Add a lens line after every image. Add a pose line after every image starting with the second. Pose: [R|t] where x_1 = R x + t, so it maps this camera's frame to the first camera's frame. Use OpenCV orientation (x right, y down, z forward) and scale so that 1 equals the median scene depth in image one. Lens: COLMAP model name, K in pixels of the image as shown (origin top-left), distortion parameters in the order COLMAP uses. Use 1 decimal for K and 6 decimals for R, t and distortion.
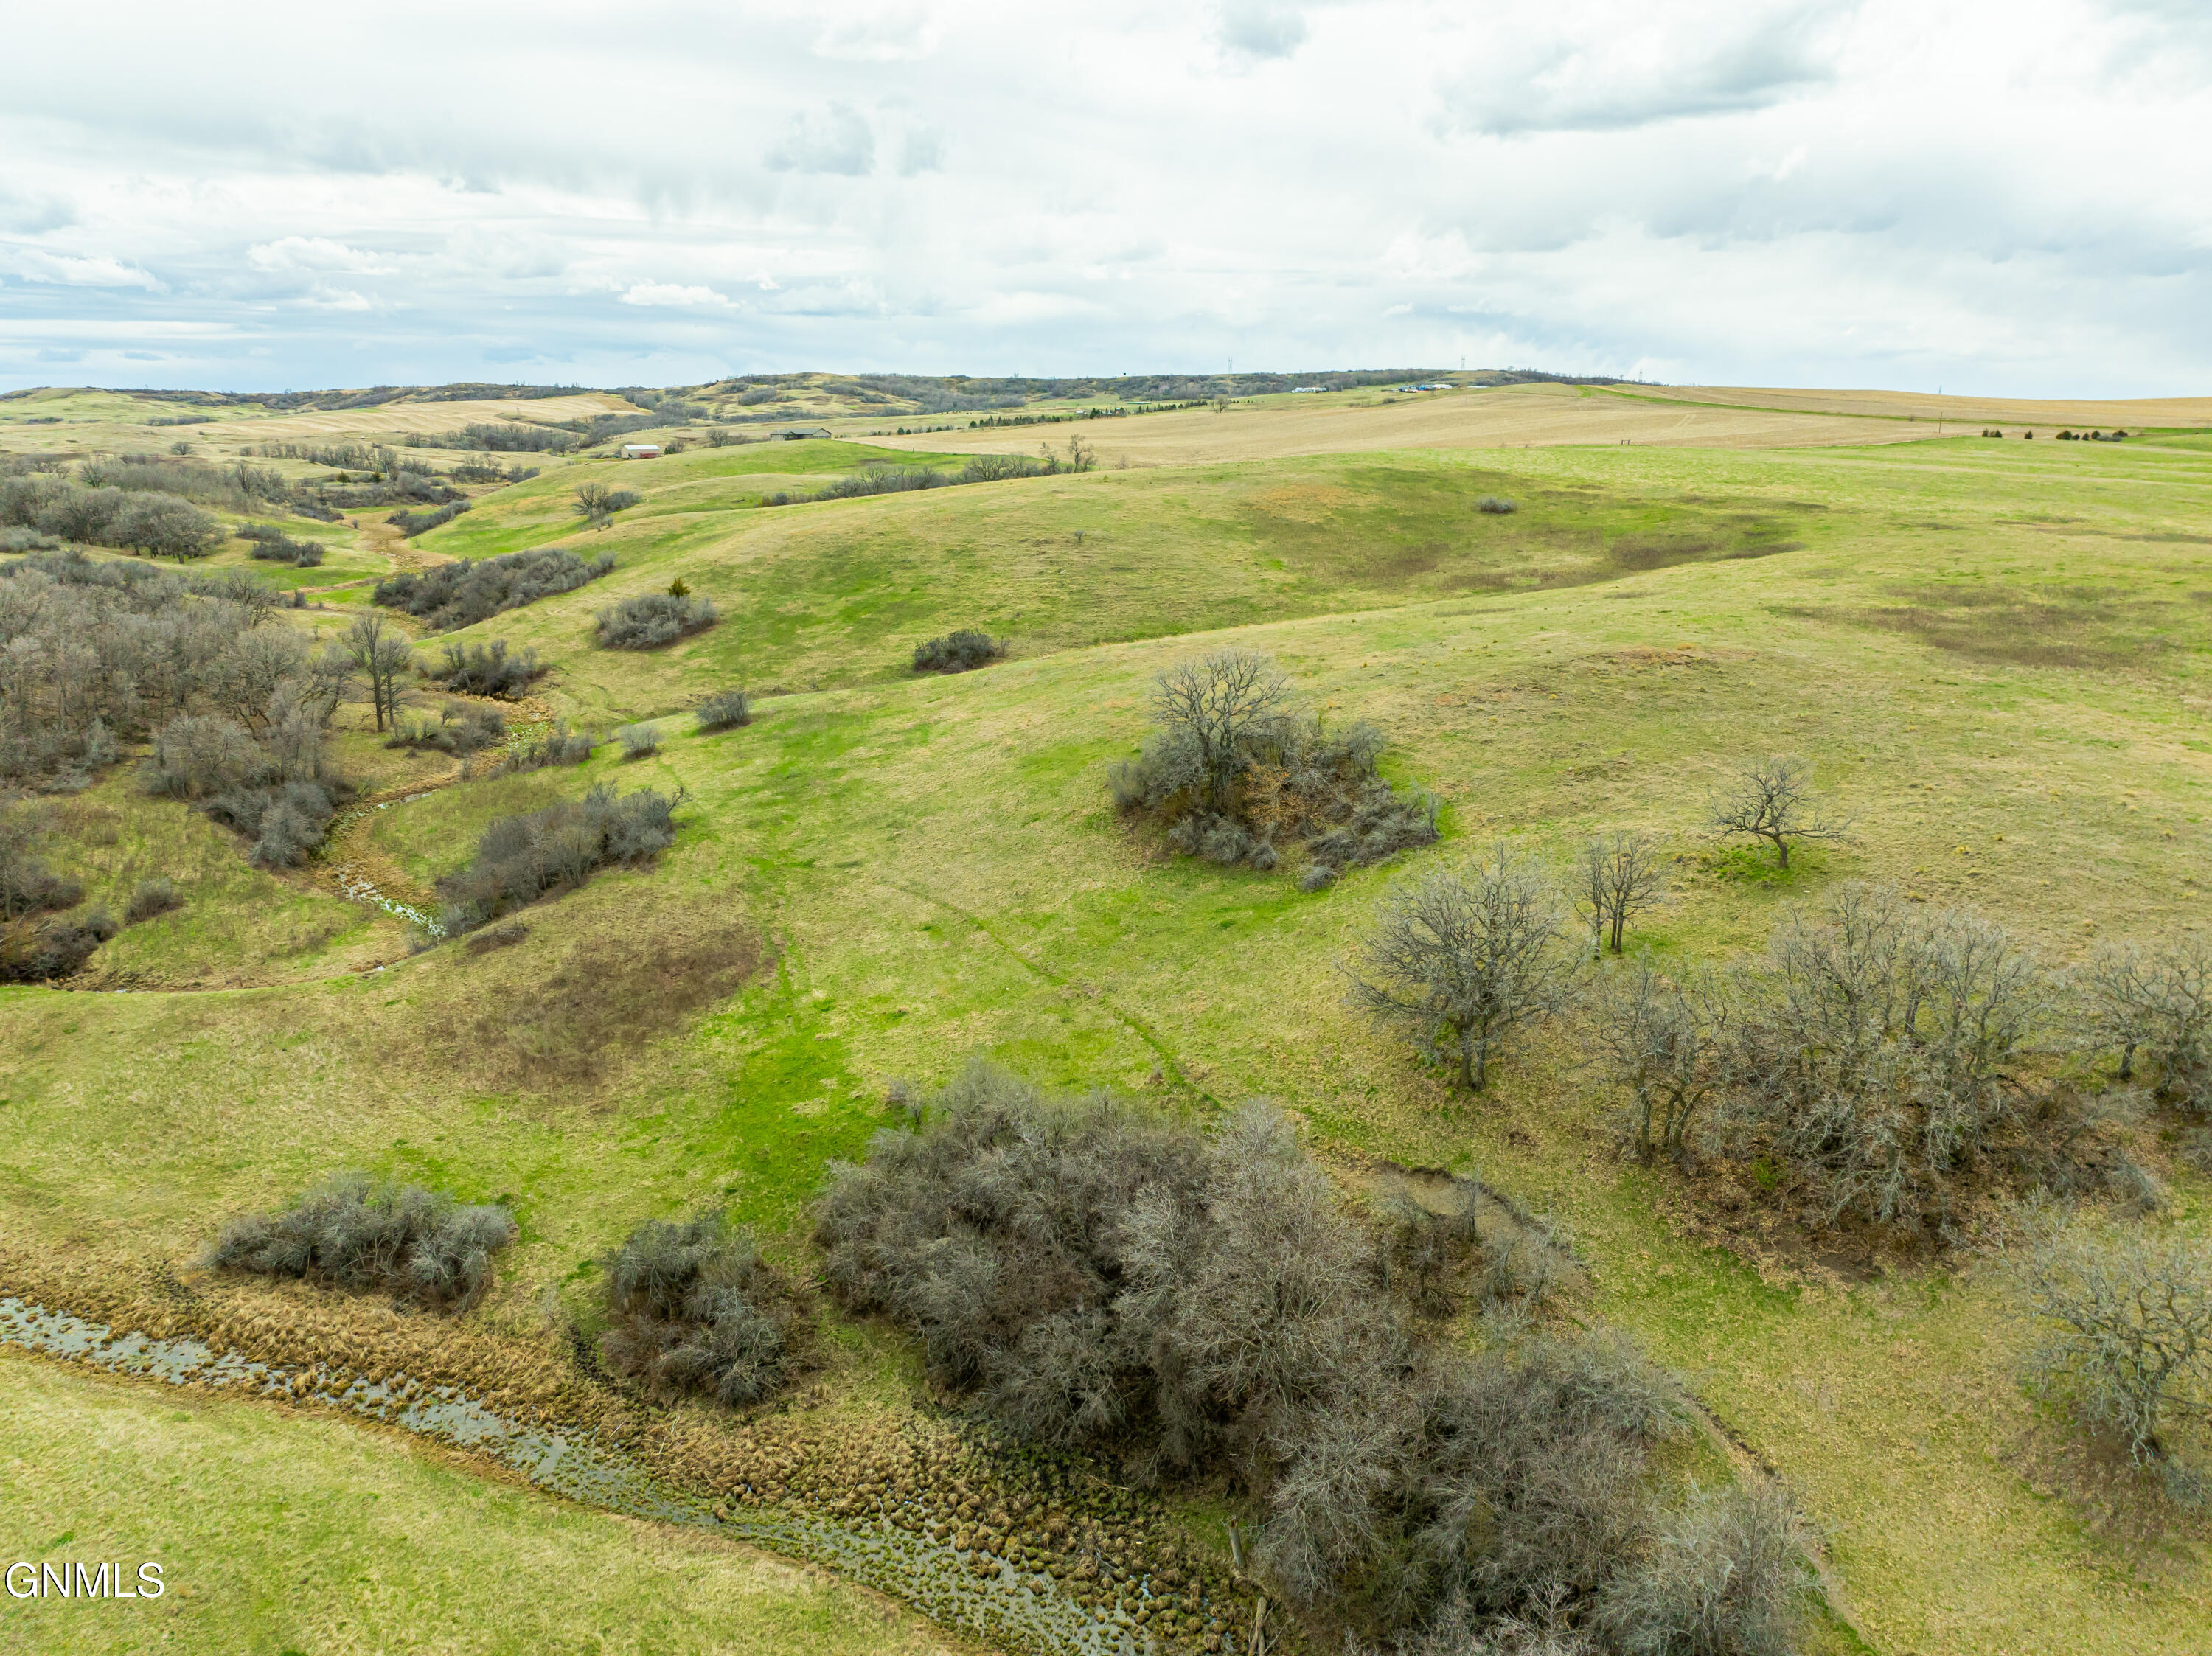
lens RADIAL K [[1611.4, 0, 1074.4], [0, 1611.4, 832.2], [0, 0, 1]] dist [-0.042188, 0.003428]
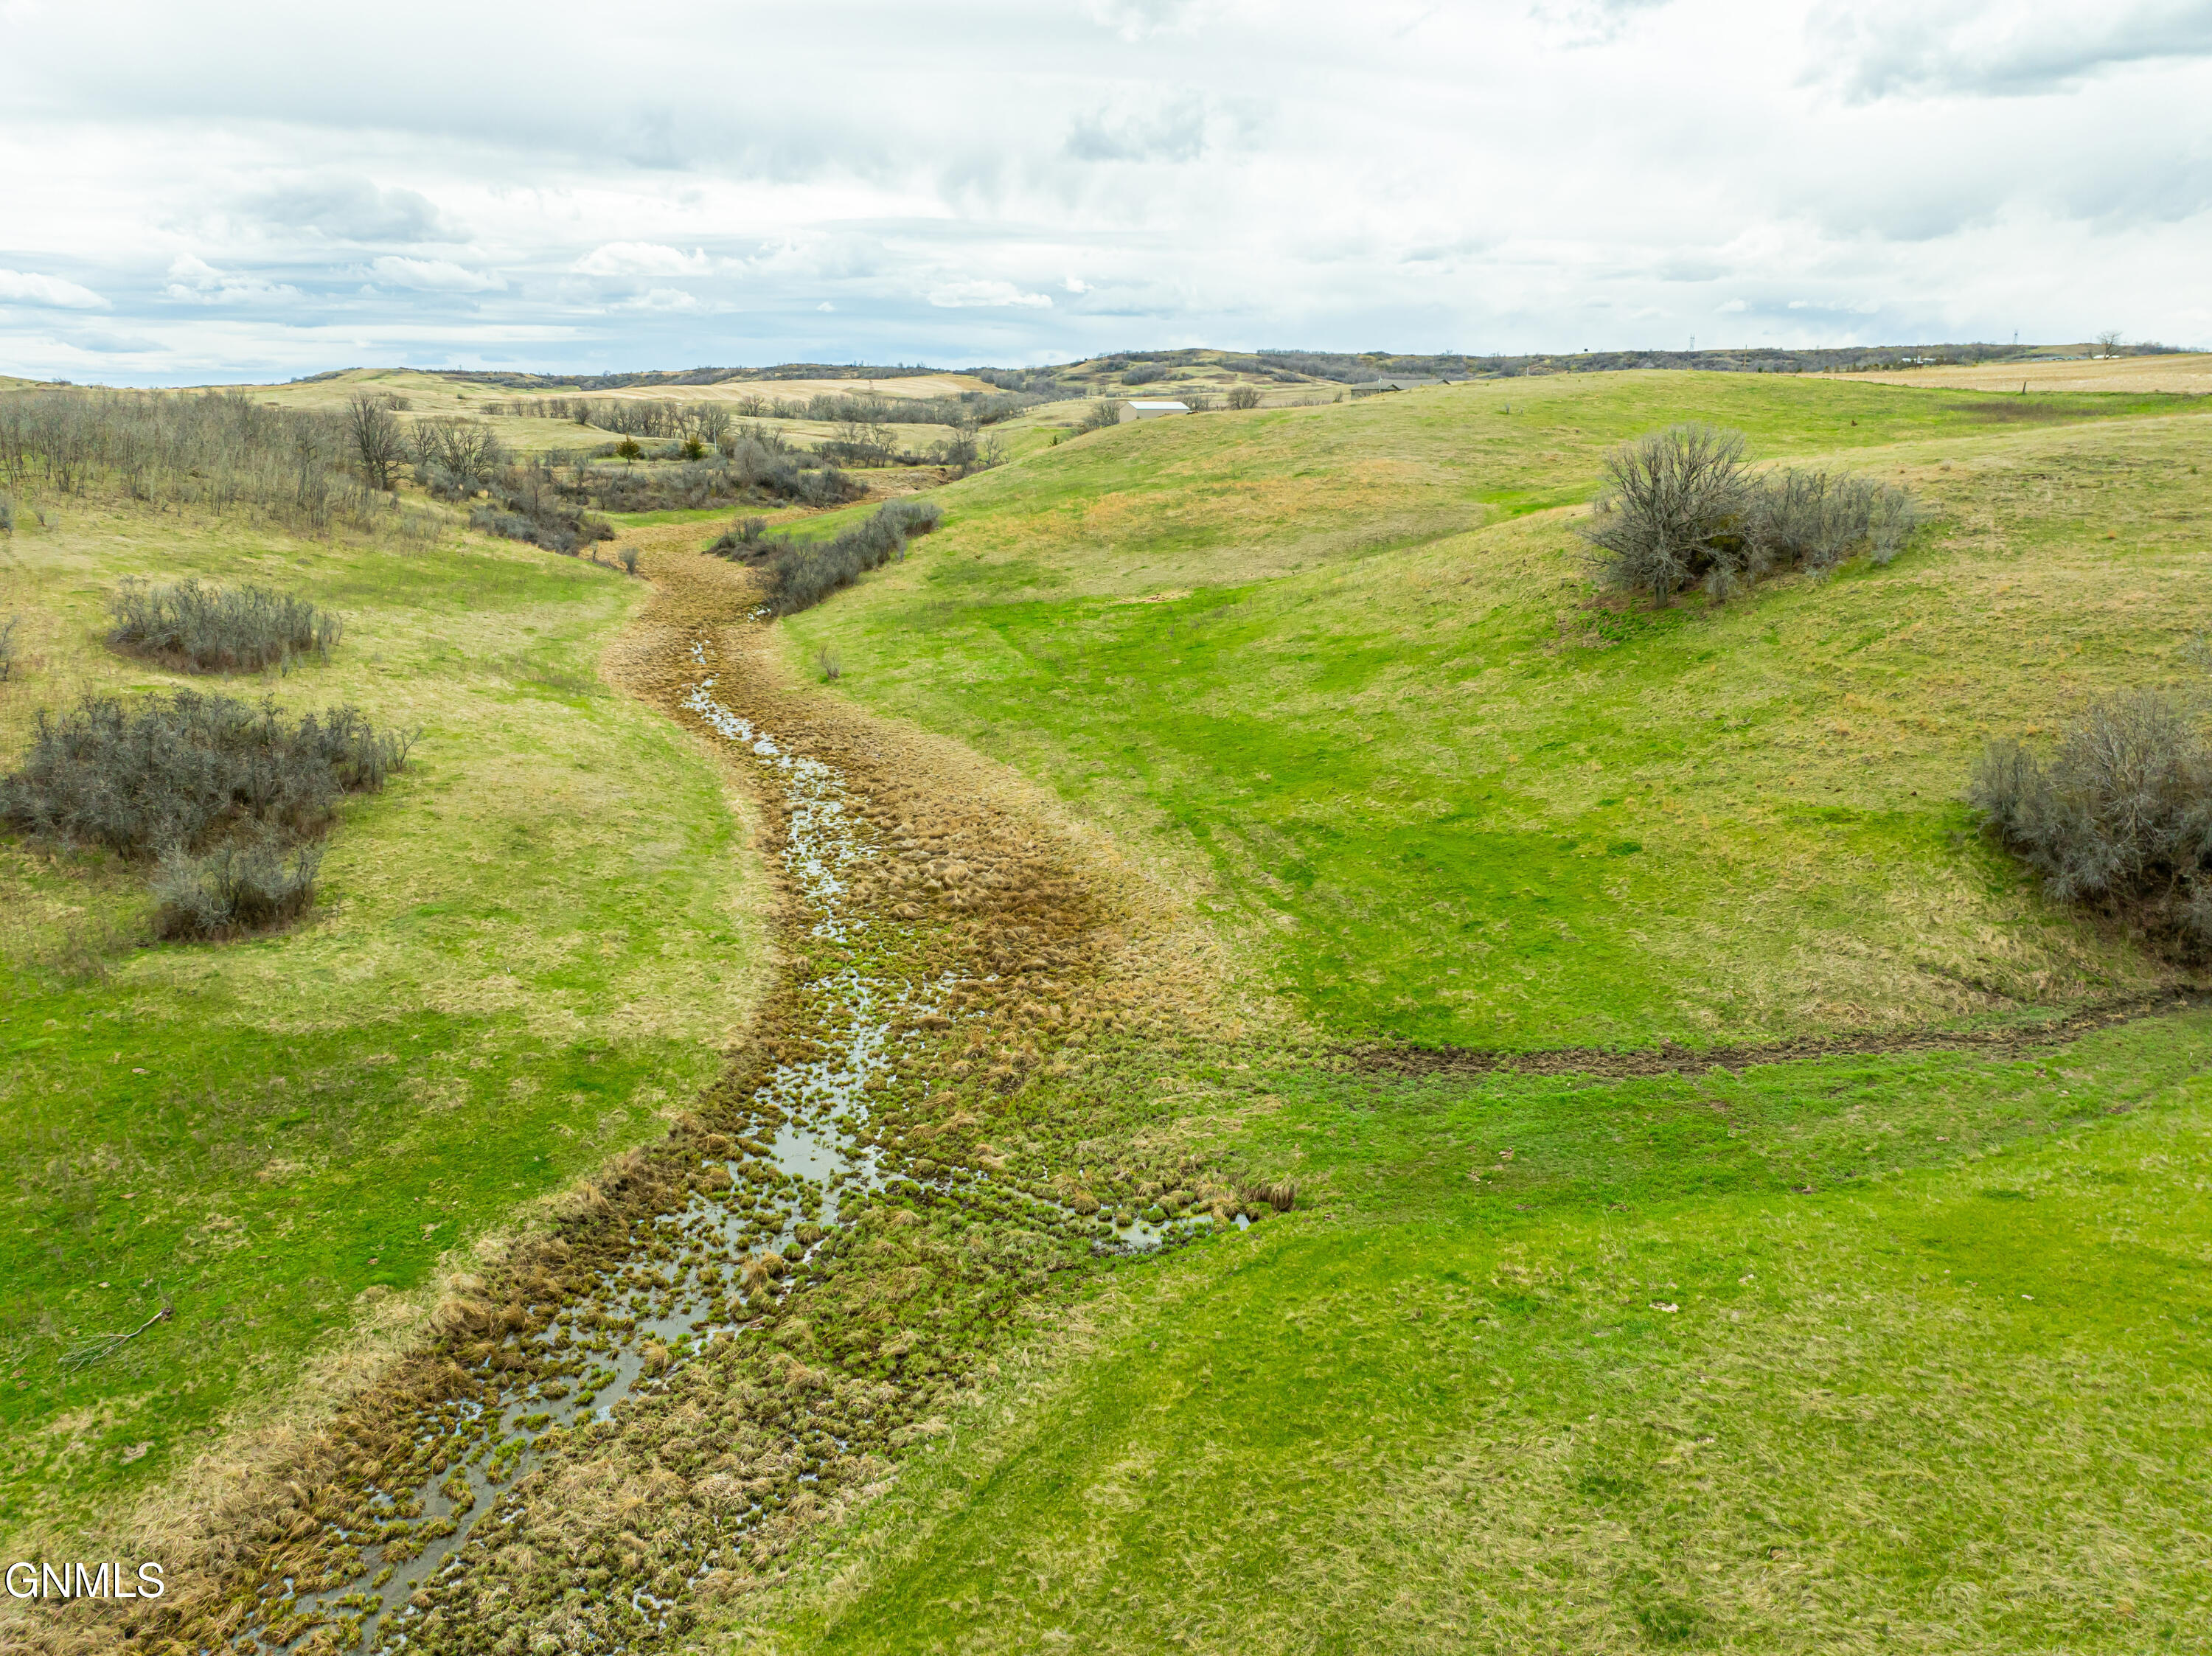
lens RADIAL K [[1514.5, 0, 1106.8], [0, 1514.5, 897.7], [0, 0, 1]] dist [-0.030074, -0.002508]
pose [[0.988871, 0.046125, -0.141442, -0.090754], [-0.038720, 0.997754, 0.054663, -0.043478], [0.143645, -0.048578, 0.988436, 0.209484]]
